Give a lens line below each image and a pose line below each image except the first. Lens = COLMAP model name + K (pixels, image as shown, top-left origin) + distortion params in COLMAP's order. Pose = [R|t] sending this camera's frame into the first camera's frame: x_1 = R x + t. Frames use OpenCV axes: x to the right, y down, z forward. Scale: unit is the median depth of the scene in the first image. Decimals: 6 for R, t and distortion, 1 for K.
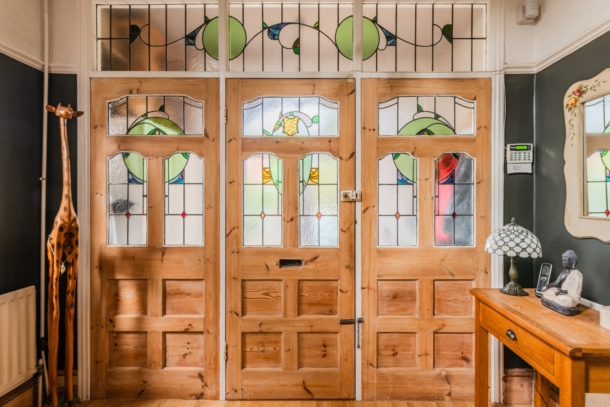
lens RADIAL K [[306.9, 0, 306.3], [0, 306.9, 198.0], [0, 0, 1]] dist [0.008775, -0.001061]
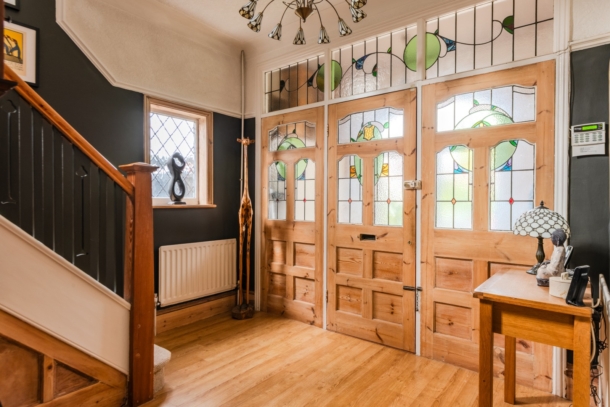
lens RADIAL K [[306.9, 0, 306.3], [0, 306.9, 198.0], [0, 0, 1]] dist [0.008775, -0.001061]
pose [[0.814383, 0.002104, -0.580324, 0.499018], [-0.004228, 0.999988, -0.002308, 0.048584], [0.580312, 0.004333, 0.814382, -0.225629]]
